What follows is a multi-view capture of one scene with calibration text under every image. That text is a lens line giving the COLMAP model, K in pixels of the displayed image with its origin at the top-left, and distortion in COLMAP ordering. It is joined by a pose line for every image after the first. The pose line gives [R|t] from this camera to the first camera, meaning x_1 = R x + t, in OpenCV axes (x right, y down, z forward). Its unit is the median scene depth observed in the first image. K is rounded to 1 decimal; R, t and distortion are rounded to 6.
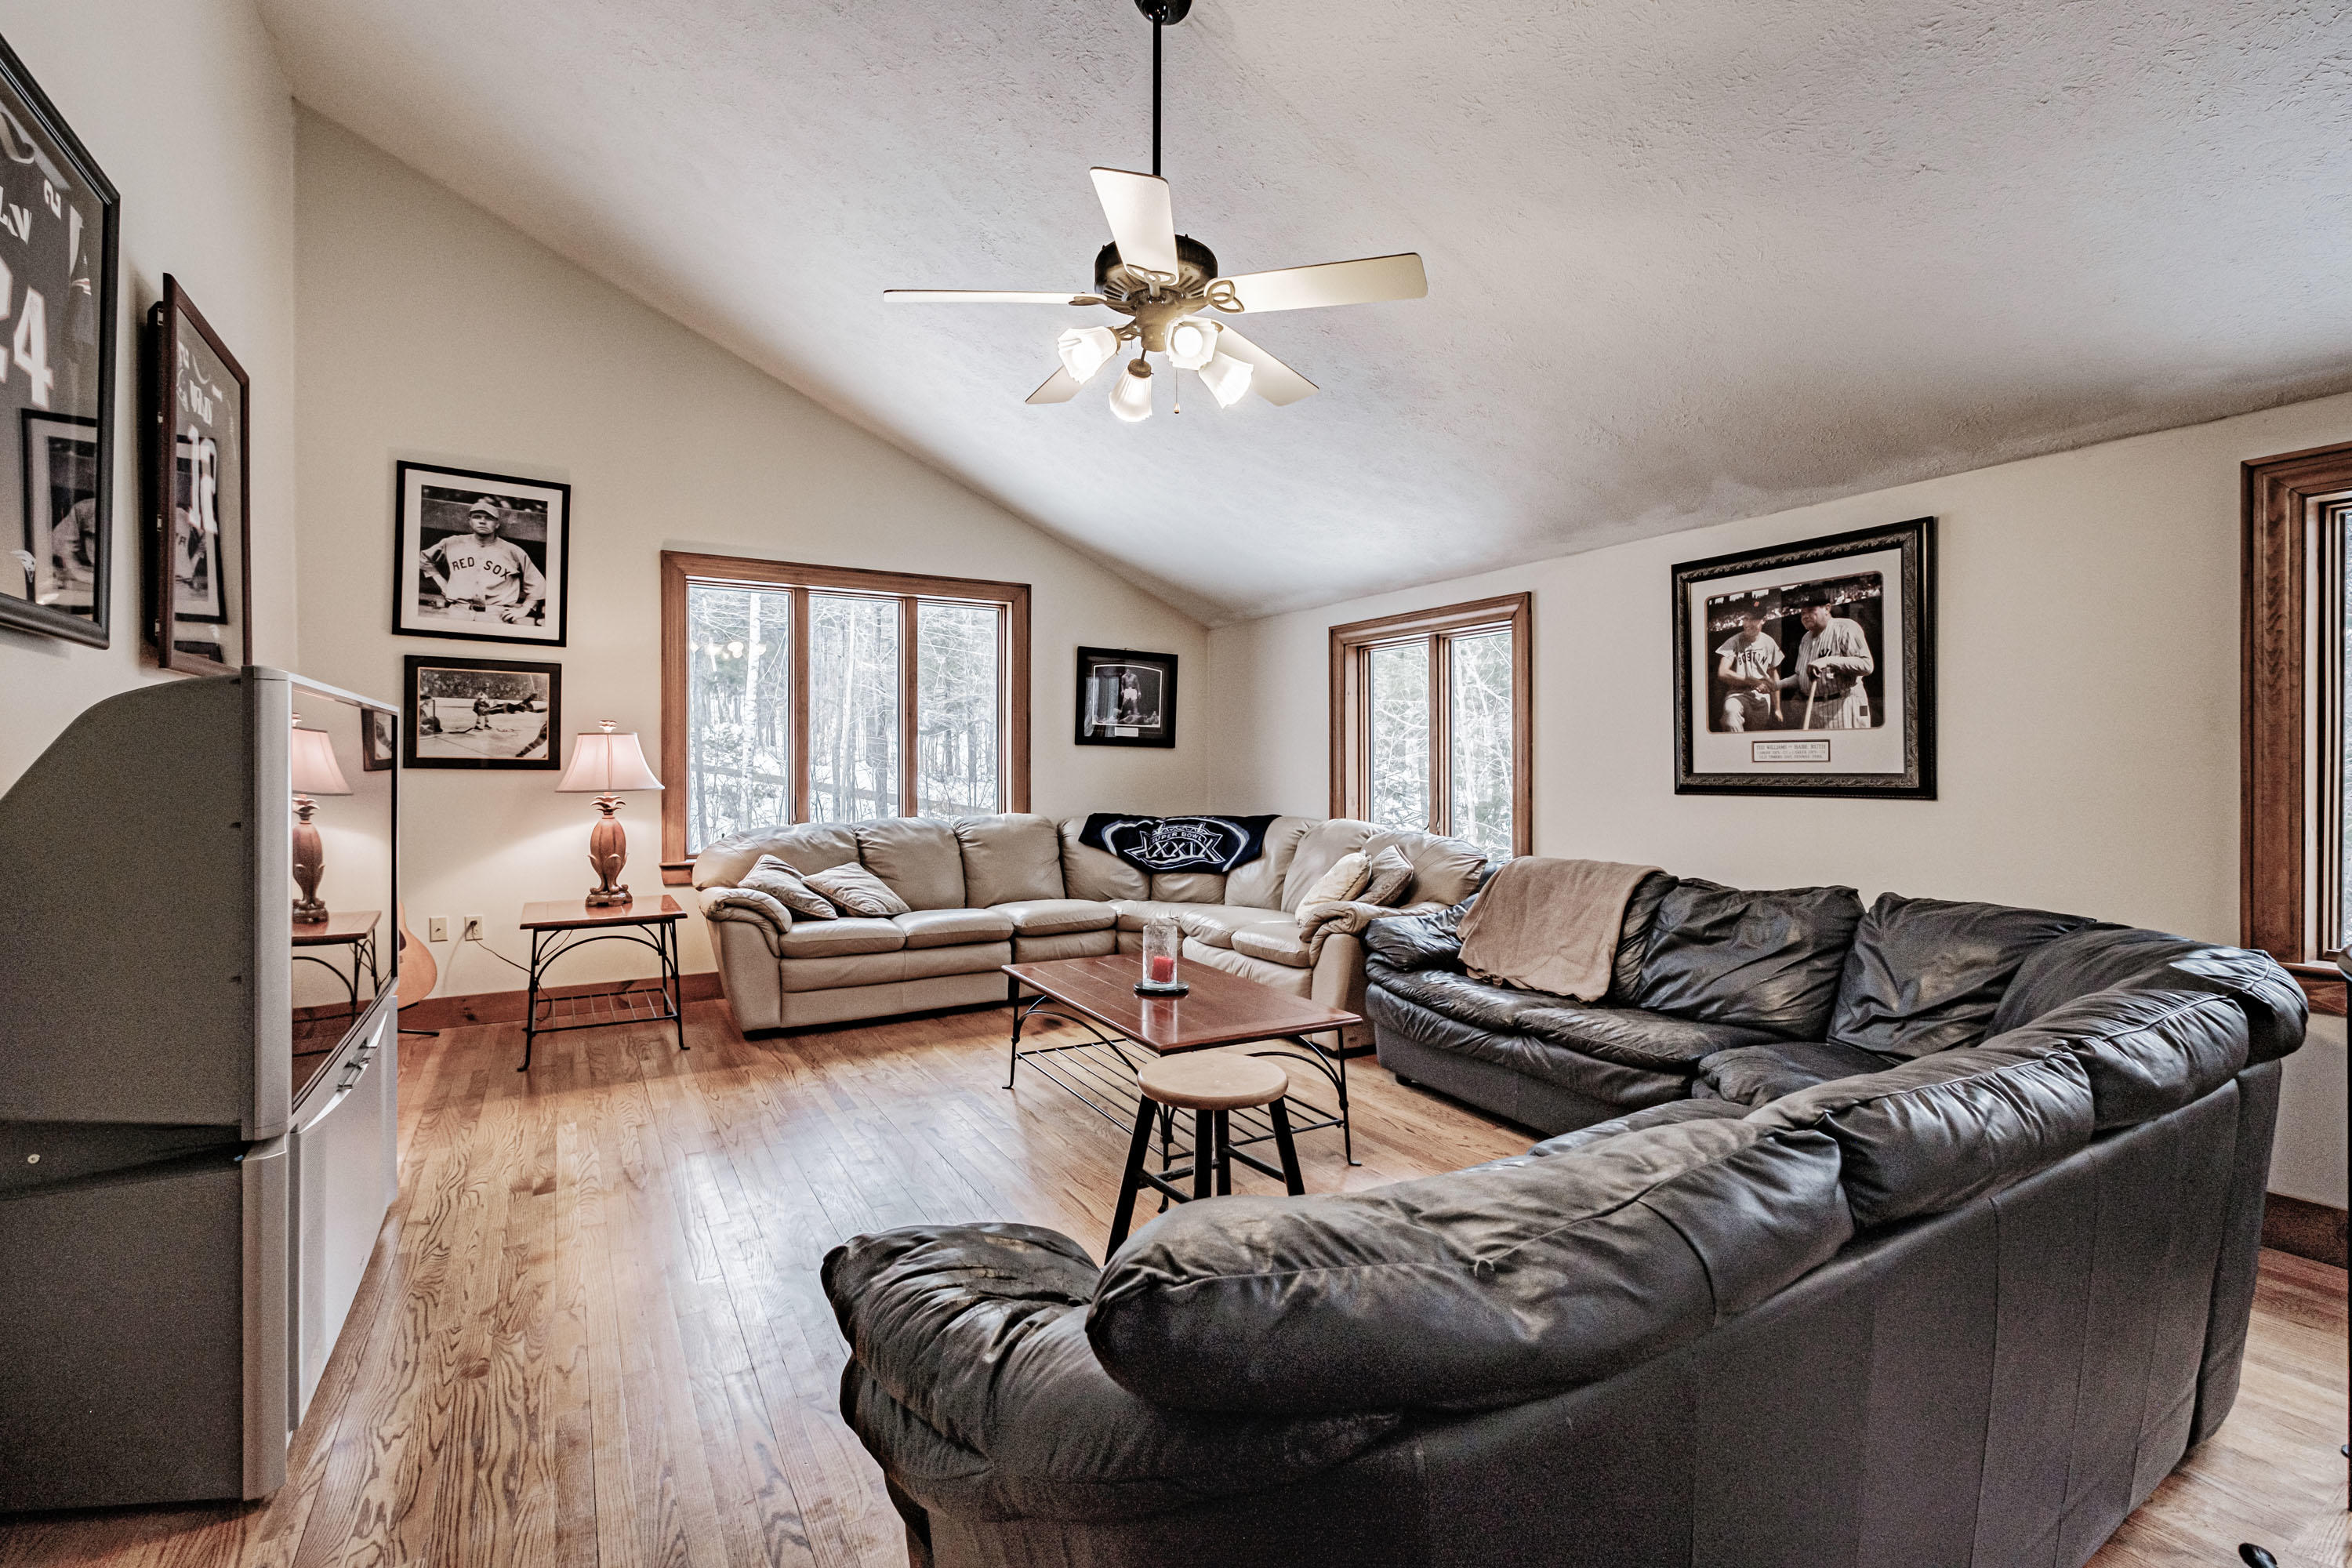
lens RADIAL K [[1036.2, 0, 1102.4], [0, 1036.2, 765.7], [0, 0, 1]] dist [0.006439, -0.004681]
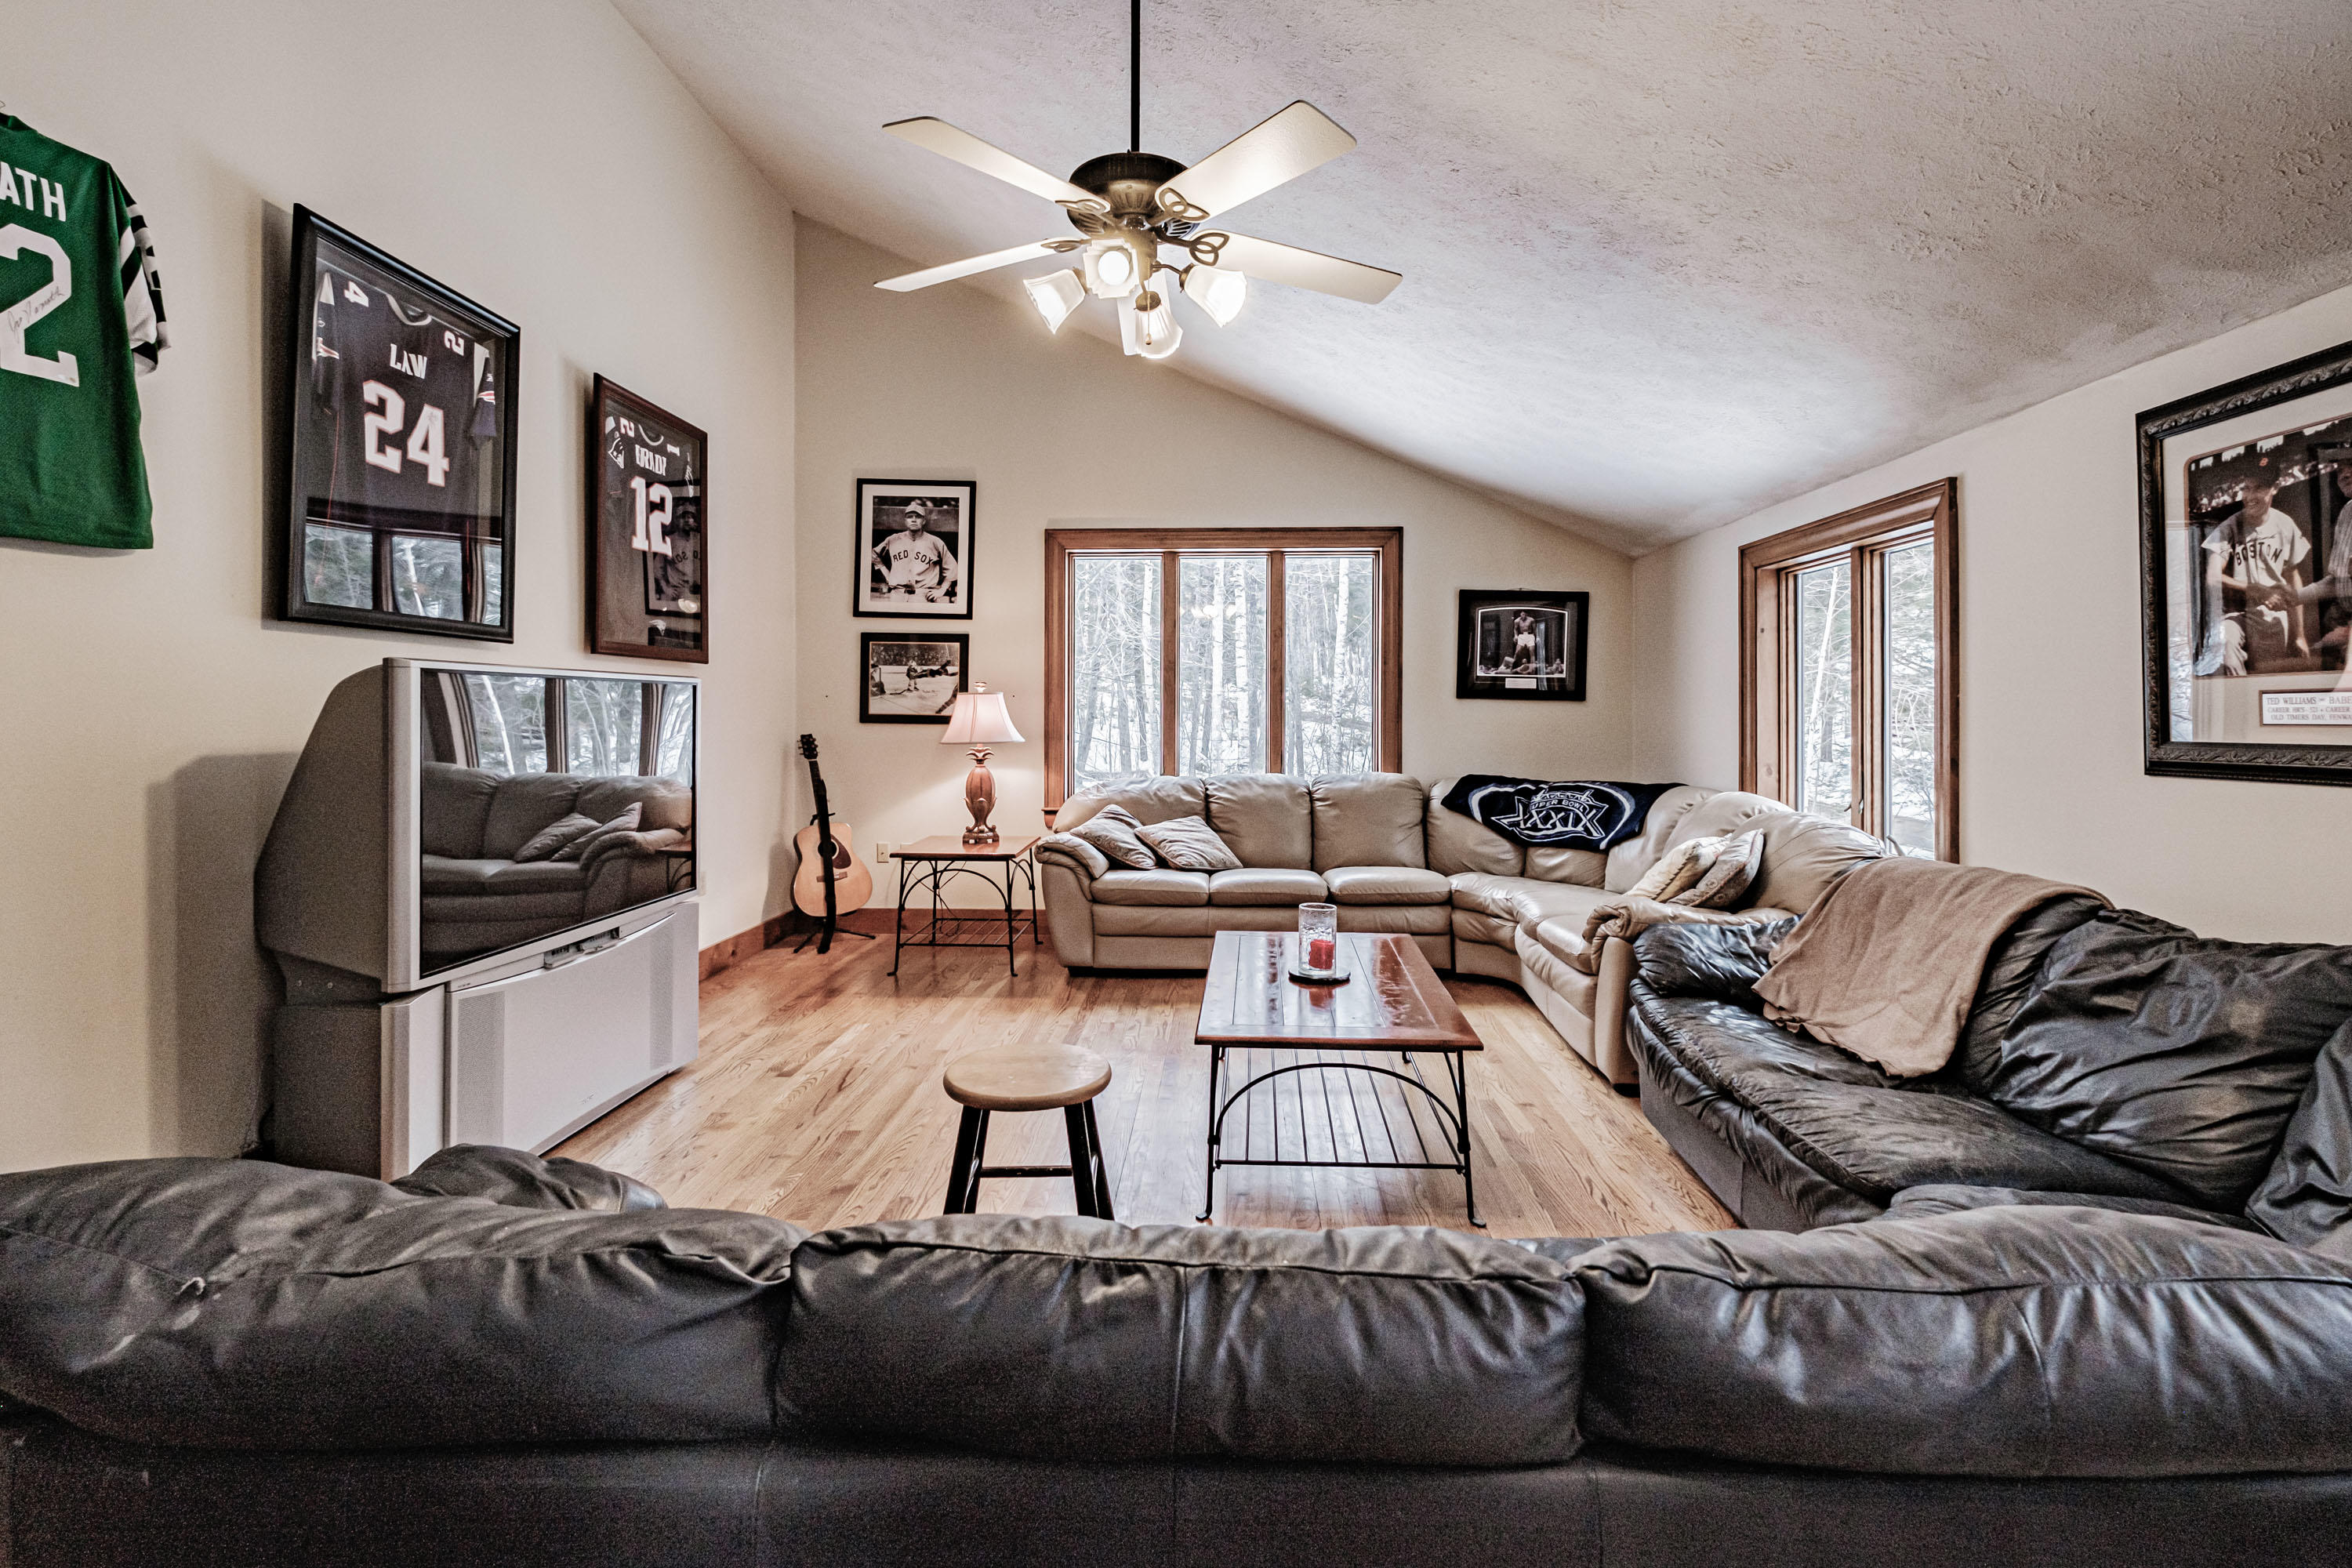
lens RADIAL K [[1036.2, 0, 1176.1], [0, 1036.2, 712.0], [0, 0, 1]] dist [0.006439, -0.004681]
pose [[0.856289, -0.001041, -0.516495, 0.321266], [-0.000877, 0.999994, -0.003469, -0.007060], [0.516495, 0.003424, 0.856283, 0.131252]]
